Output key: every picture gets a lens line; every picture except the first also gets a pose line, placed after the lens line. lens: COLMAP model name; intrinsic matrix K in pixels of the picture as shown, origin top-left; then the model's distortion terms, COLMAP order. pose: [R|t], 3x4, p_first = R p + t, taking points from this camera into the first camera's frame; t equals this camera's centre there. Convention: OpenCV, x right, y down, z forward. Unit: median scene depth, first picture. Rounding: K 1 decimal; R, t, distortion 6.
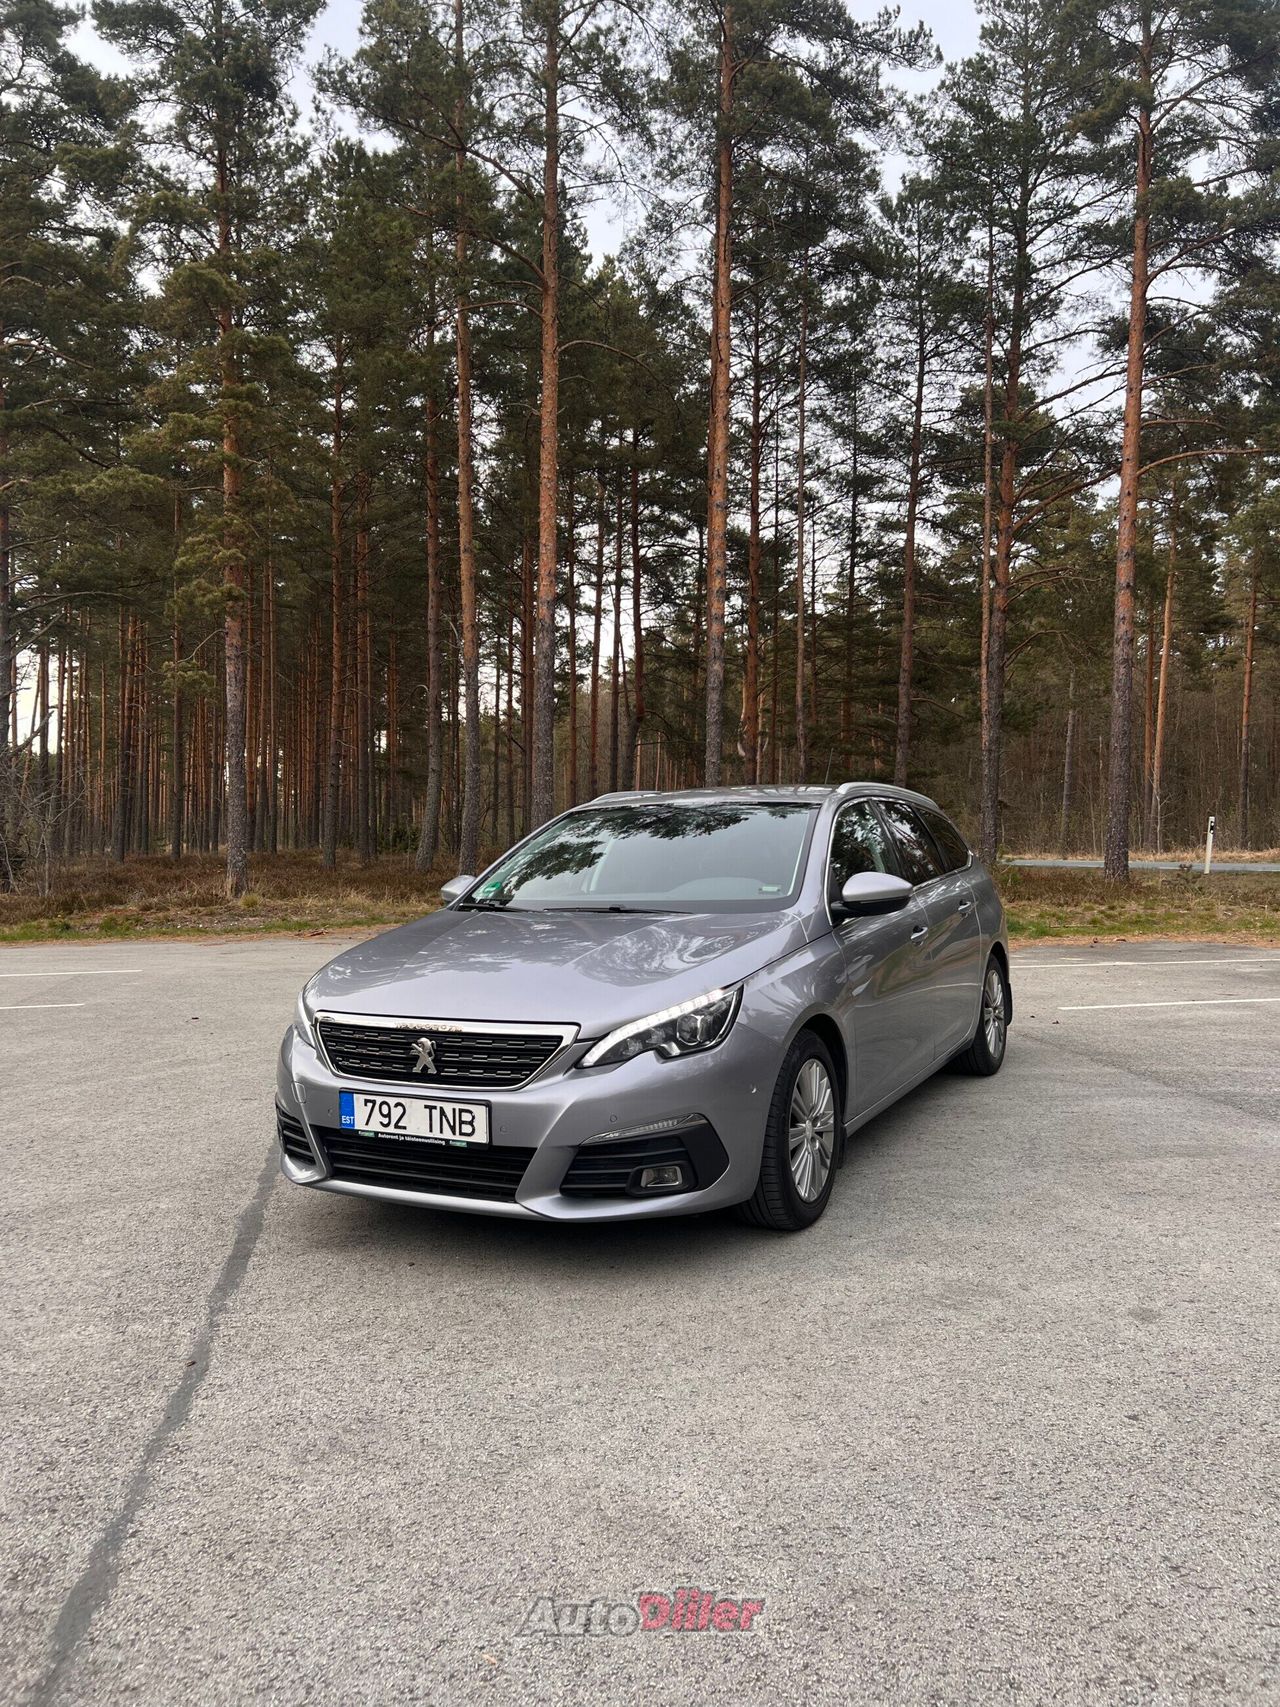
lens RADIAL K [[1303.7, 0, 636.7], [0, 1303.7, 861.1], [0, 0, 1]] dist [0.027255, -0.025471]
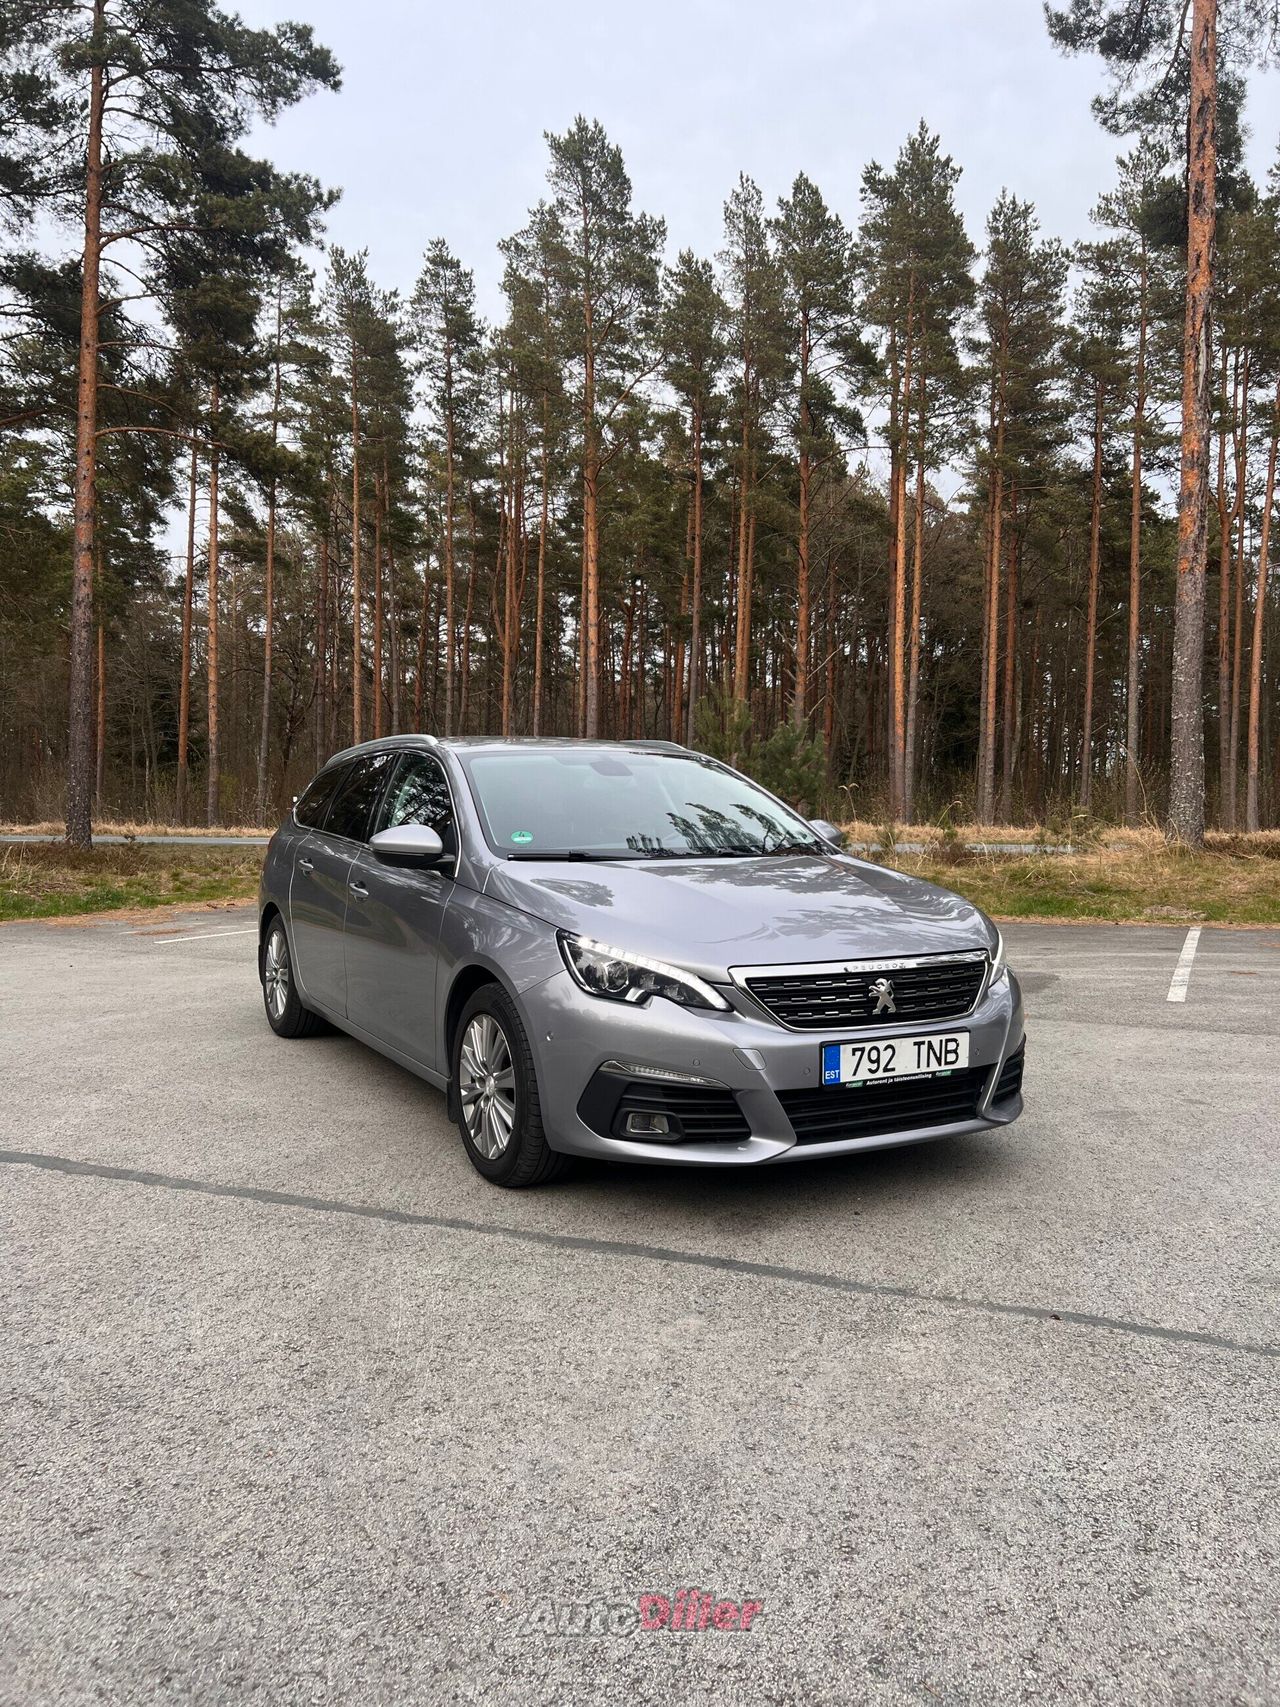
lens RADIAL K [[1303.7, 0, 637.4], [0, 1303.7, 857.0], [0, 0, 1]] dist [0.027255, -0.025471]
pose [[0.534044, -0.009519, 0.845403, -1.096774], [-0.001514, 0.999924, 0.012215, 0.032754], [-0.845455, -0.007804, 0.533989, 0.634583]]
